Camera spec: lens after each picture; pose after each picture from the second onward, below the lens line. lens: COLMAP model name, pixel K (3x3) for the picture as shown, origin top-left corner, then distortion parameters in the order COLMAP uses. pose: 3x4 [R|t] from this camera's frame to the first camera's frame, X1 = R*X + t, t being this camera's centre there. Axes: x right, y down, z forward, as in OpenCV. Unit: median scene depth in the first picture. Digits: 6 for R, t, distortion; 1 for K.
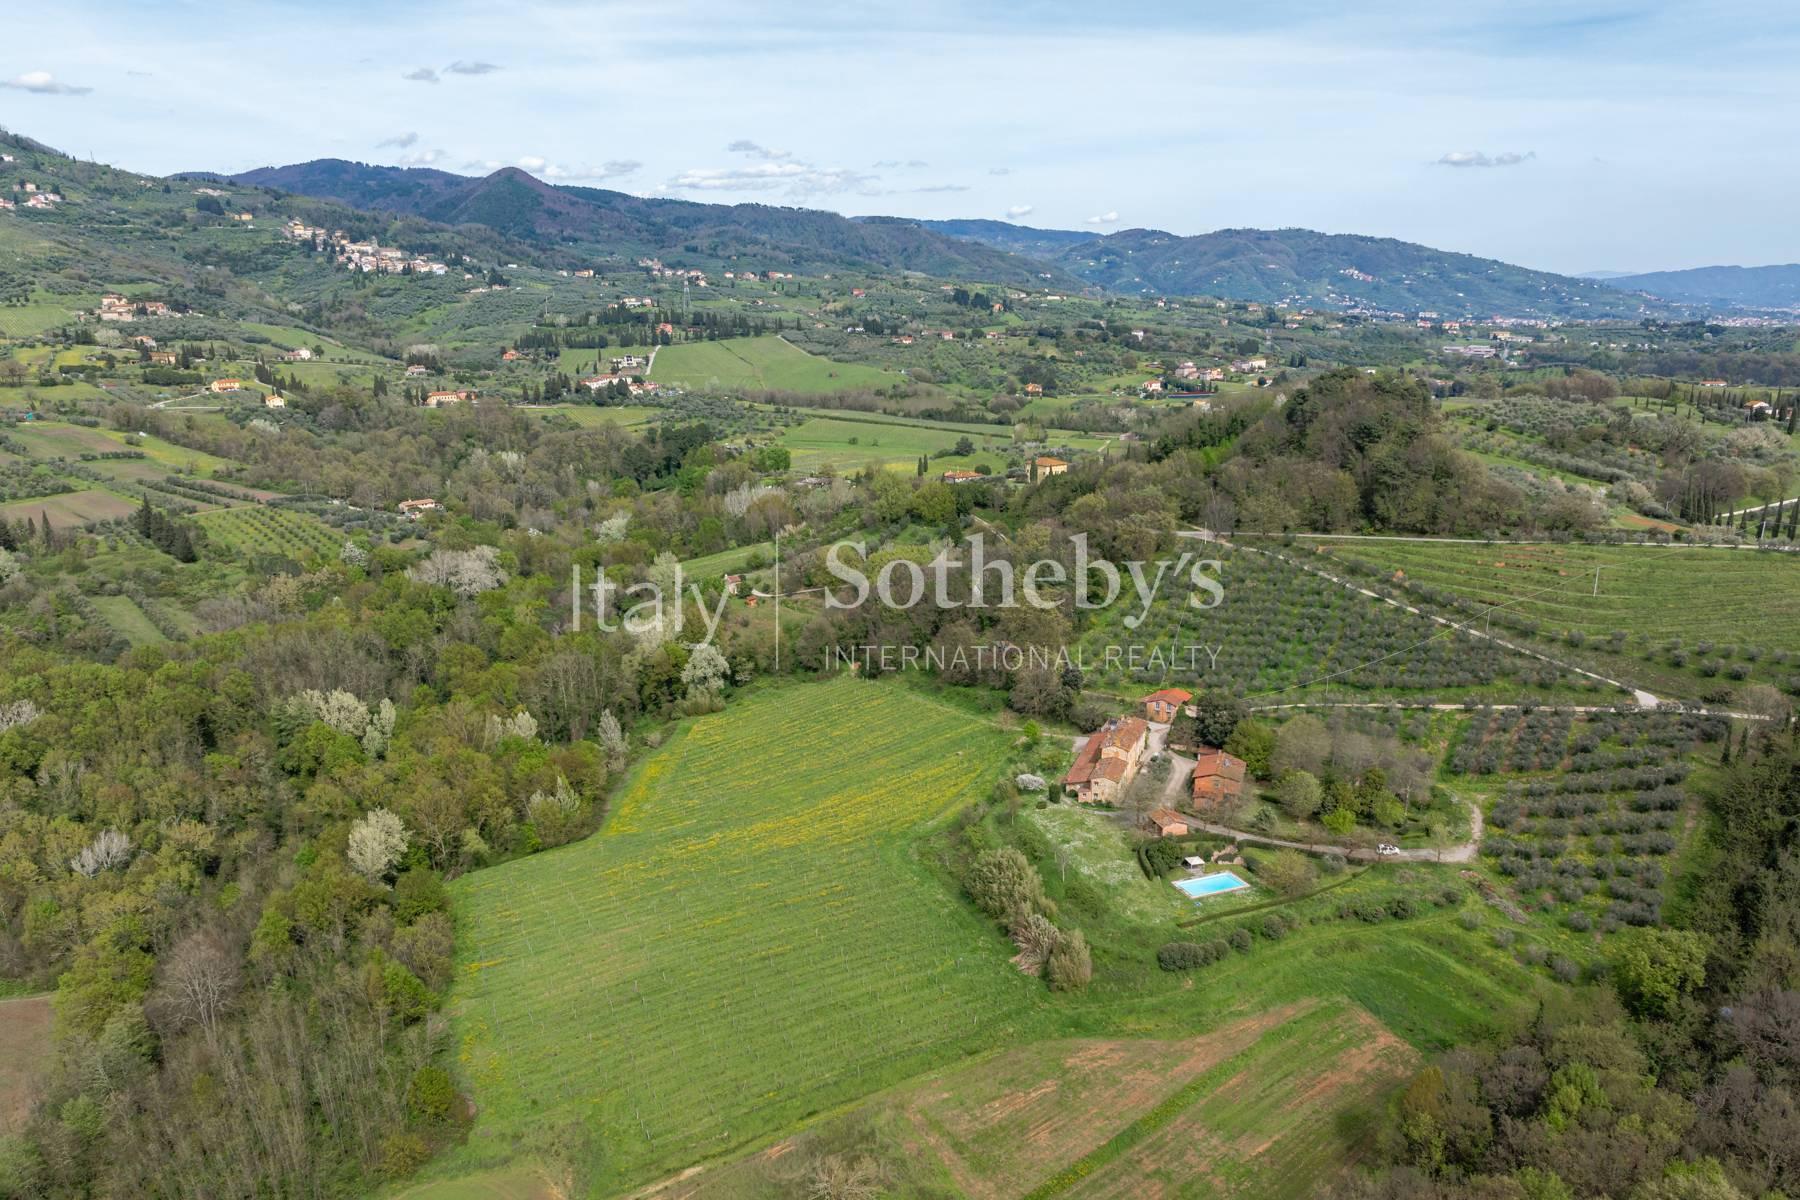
lens RADIAL K [[1216.1, 0, 900.0], [0, 1216.1, 600.0], [0, 0, 1]] dist [-0.027753, 0.000621]
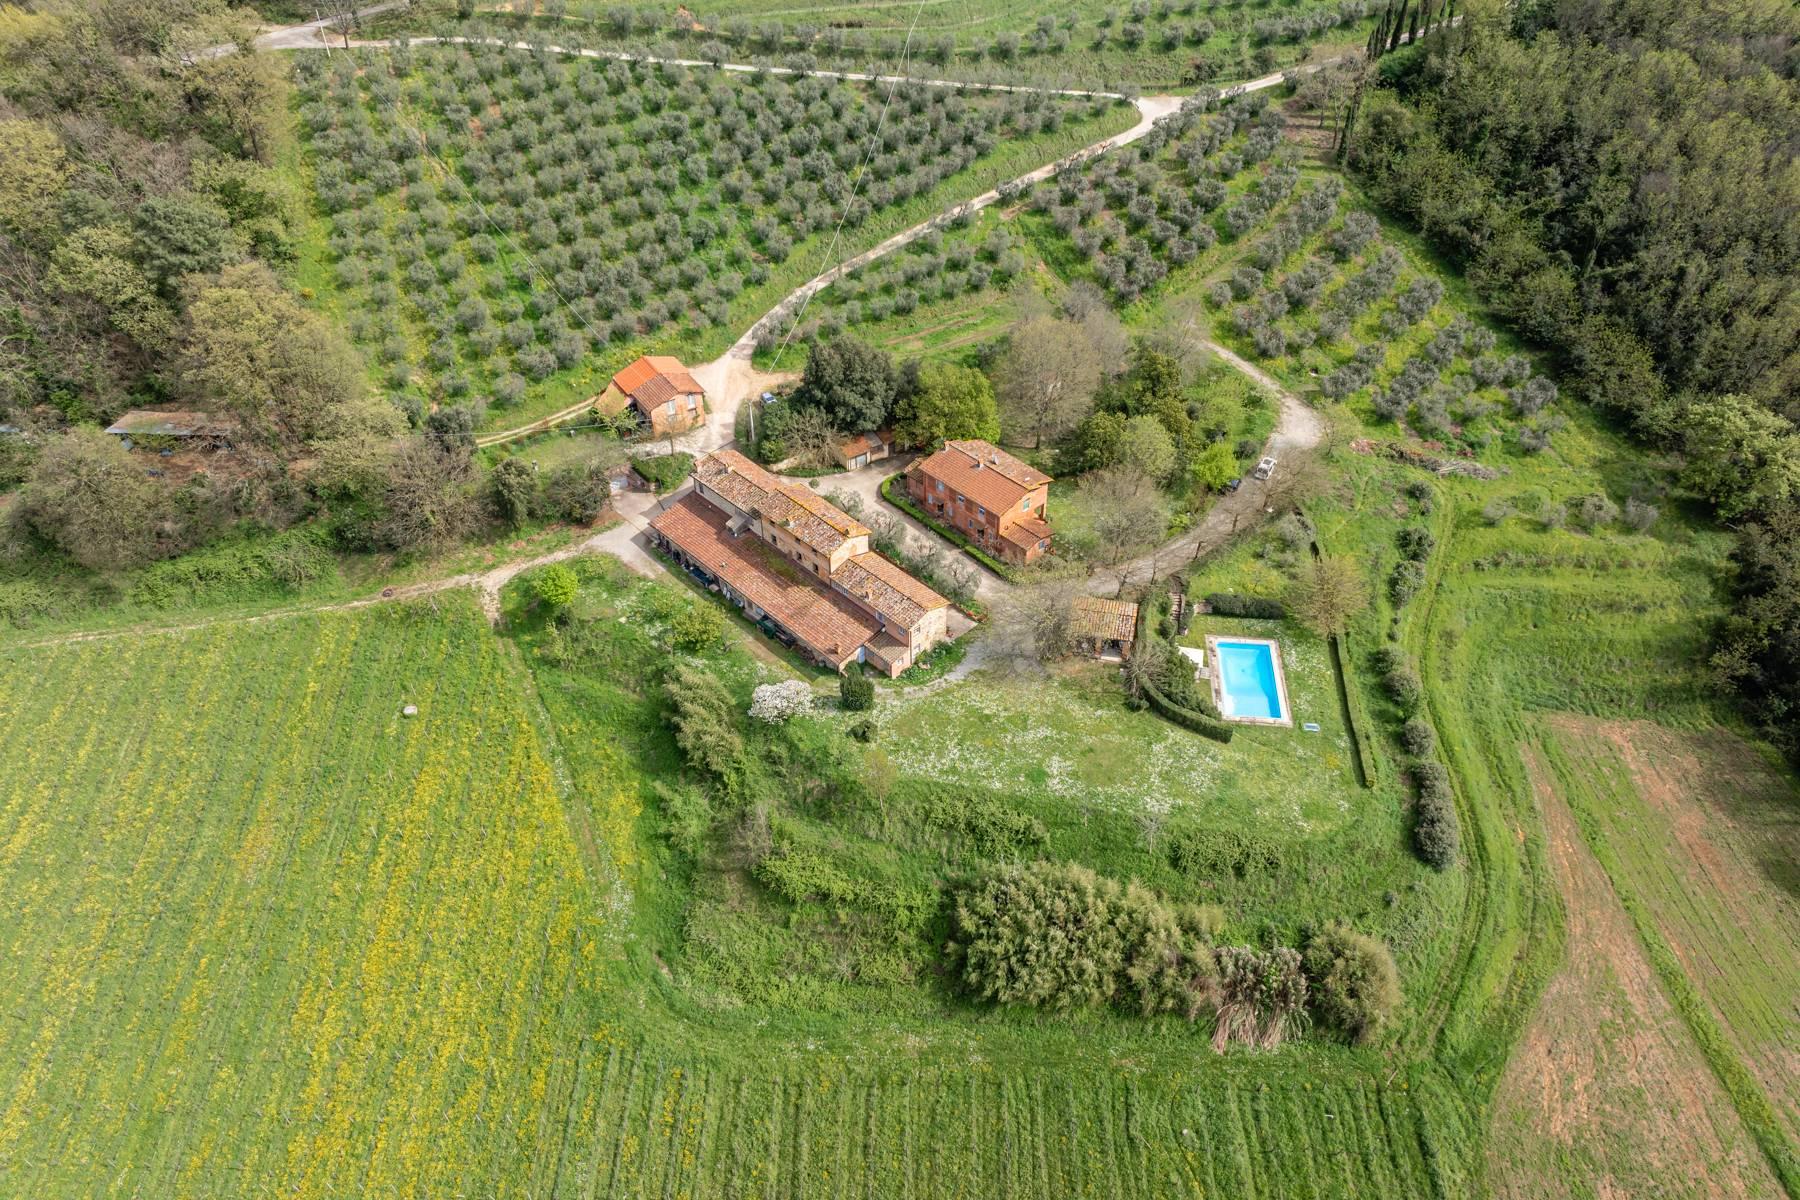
lens RADIAL K [[1216.1, 0, 900.0], [0, 1216.1, 600.0], [0, 0, 1]] dist [-0.027753, 0.000621]
pose [[0.481961, -0.593749, 0.644341, -0.190716], [0.221391, 0.794048, 0.566104, -0.174392], [-0.847762, -0.130189, 0.514151, 0.849561]]
